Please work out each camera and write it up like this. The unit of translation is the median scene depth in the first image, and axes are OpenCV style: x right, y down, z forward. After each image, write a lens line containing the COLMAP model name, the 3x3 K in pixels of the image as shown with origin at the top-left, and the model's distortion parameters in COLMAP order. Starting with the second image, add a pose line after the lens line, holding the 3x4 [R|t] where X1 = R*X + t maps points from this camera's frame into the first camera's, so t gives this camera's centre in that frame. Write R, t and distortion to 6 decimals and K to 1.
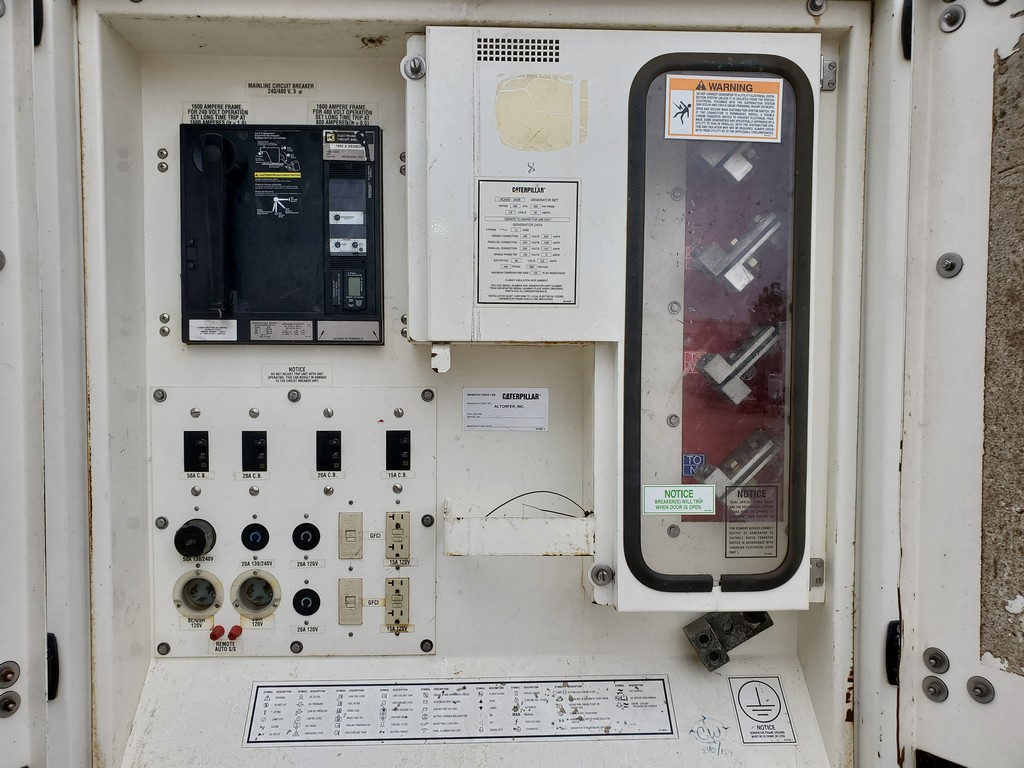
lens RADIAL K [[814.9, 0, 512.0], [0, 814.9, 384.0], [0, 0, 1]] dist [0.024345, 0.000677]
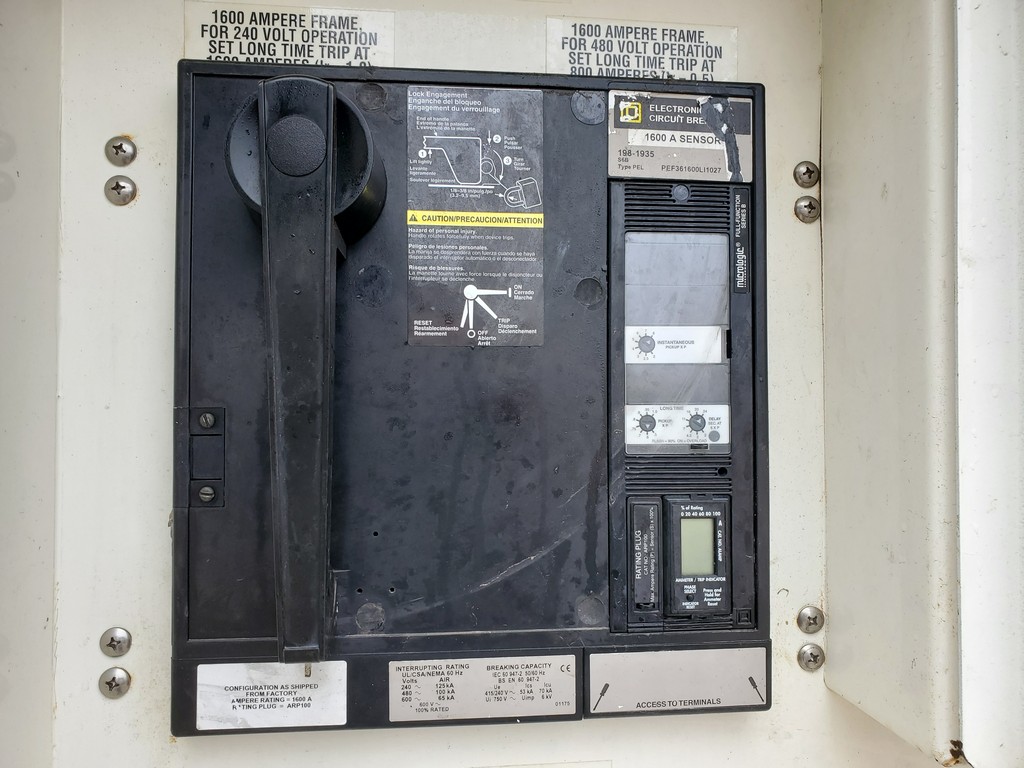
lens RADIAL K [[789.6, 0, 529.1], [0, 789.6, 393.1], [0, 0, 1]] dist [0.011606, 0.001677]
pose [[0.997008, -0.001274, 0.077293, -0.288450], [0.004828, 0.998938, -0.045811, -0.168706], [-0.077152, 0.046047, 0.995955, 0.677166]]
